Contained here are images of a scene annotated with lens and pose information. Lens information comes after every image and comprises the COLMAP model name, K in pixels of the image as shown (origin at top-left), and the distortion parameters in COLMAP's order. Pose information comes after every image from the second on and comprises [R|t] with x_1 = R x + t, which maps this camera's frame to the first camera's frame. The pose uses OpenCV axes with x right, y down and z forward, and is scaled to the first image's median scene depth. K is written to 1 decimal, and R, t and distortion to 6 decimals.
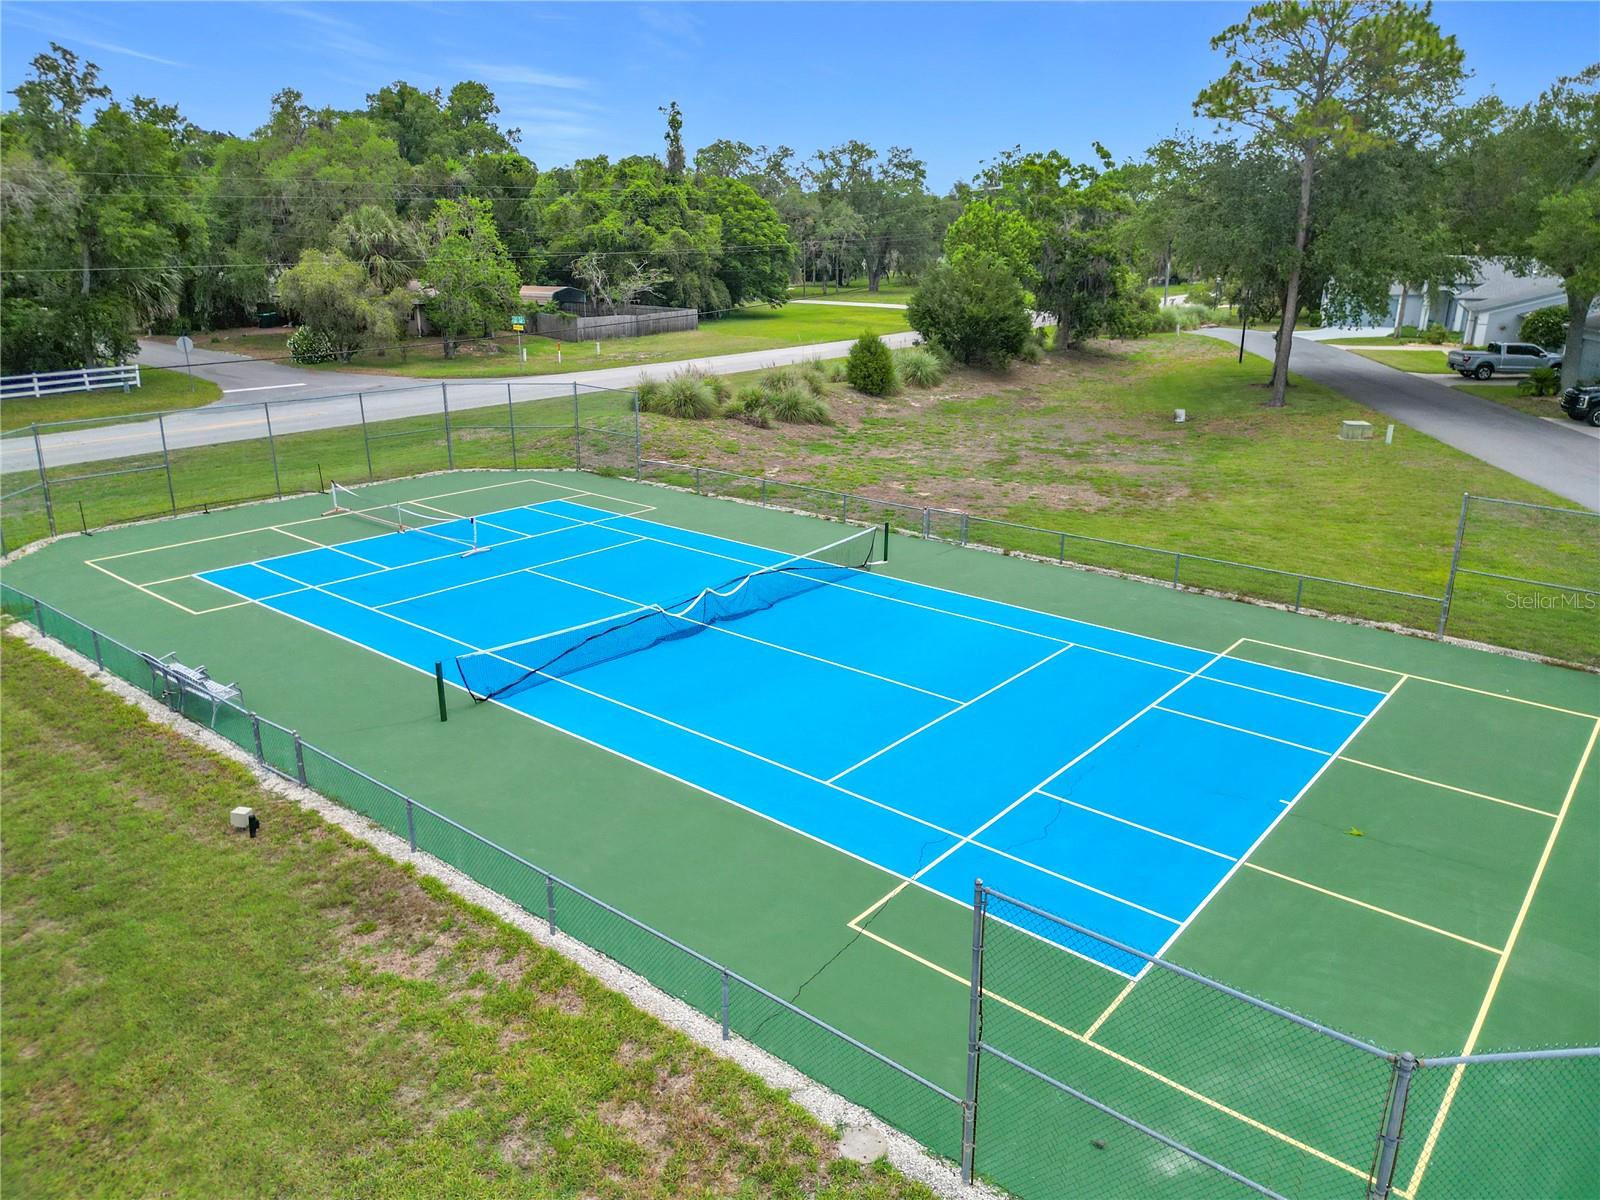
lens RADIAL K [[1138.8, 0, 793.4], [0, 1138.8, 622.7], [0, 0, 1]] dist [0.022336, -0.040035]
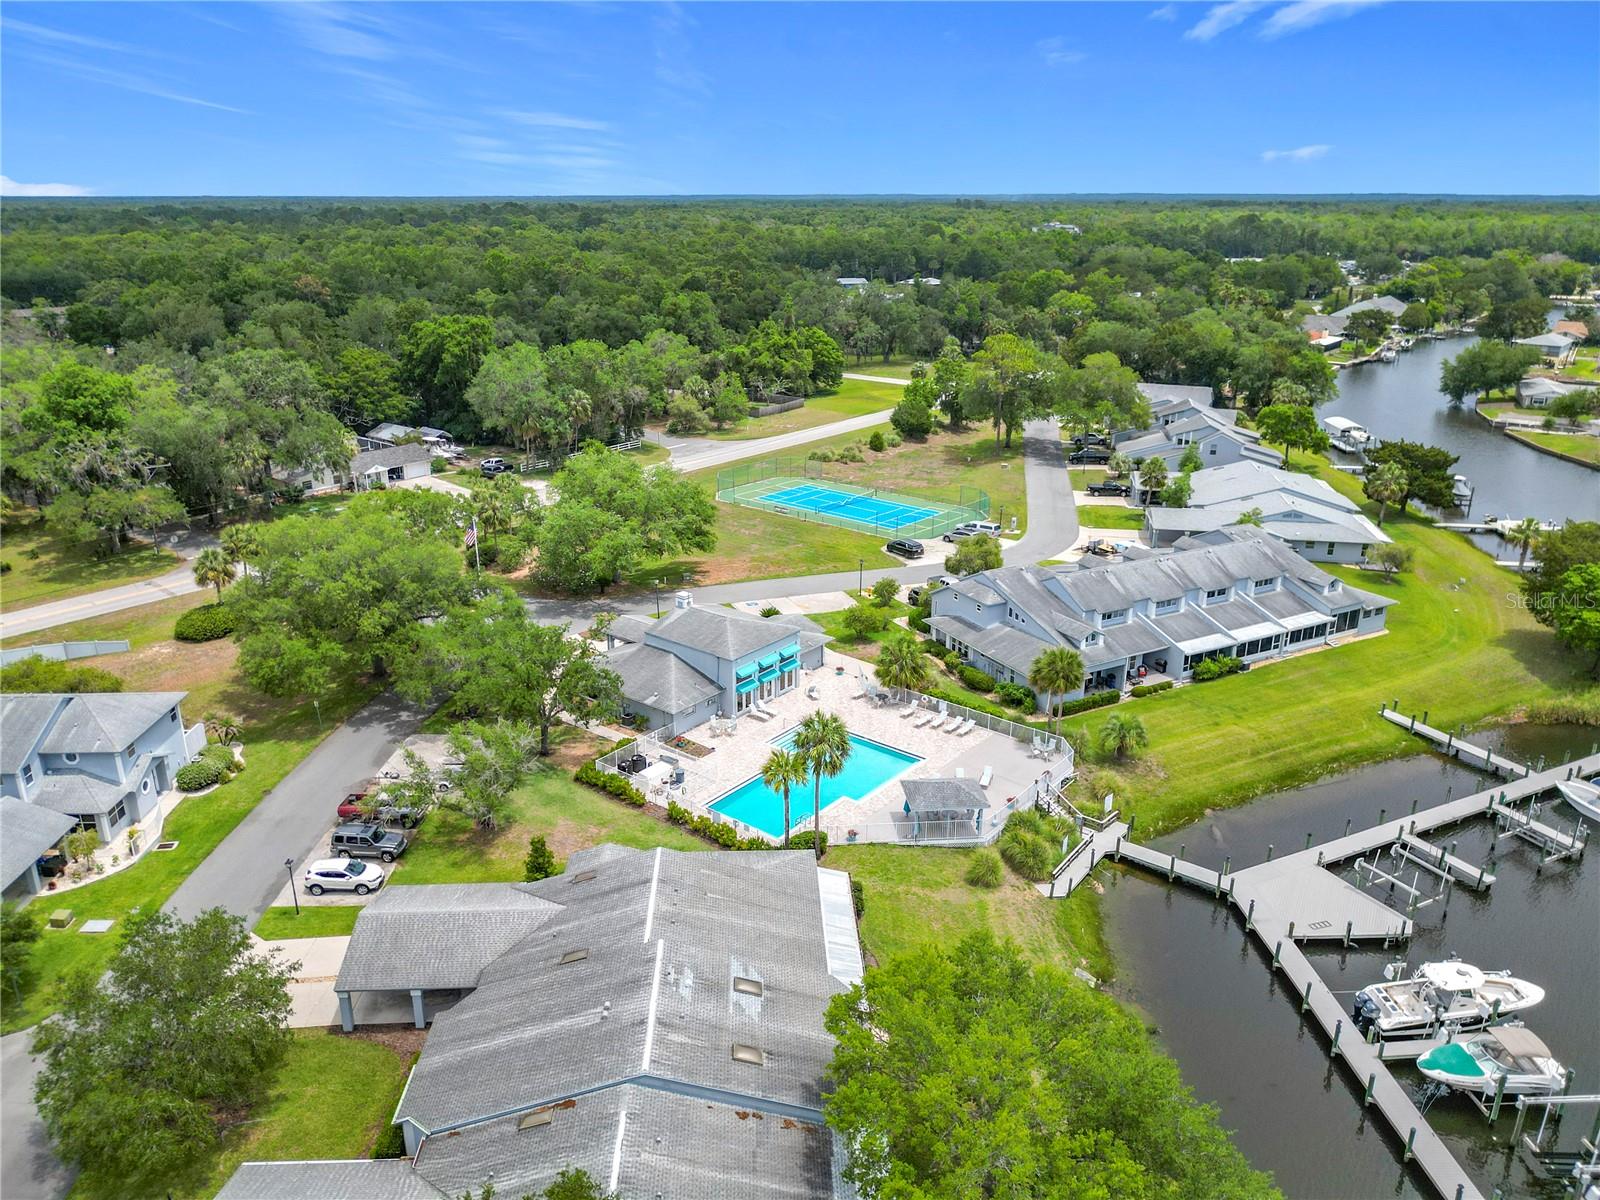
lens RADIAL K [[1127.2, 0, 796.9], [0, 1127.2, 629.0], [0, 0, 1]] dist [0.054445, -0.054676]
pose [[0.999815, 0.003819, -0.018838, -0.074395], [-0.003357, 0.999693, 0.024535, 0.174125], [0.018926, -0.024468, 0.999521, -1.708874]]
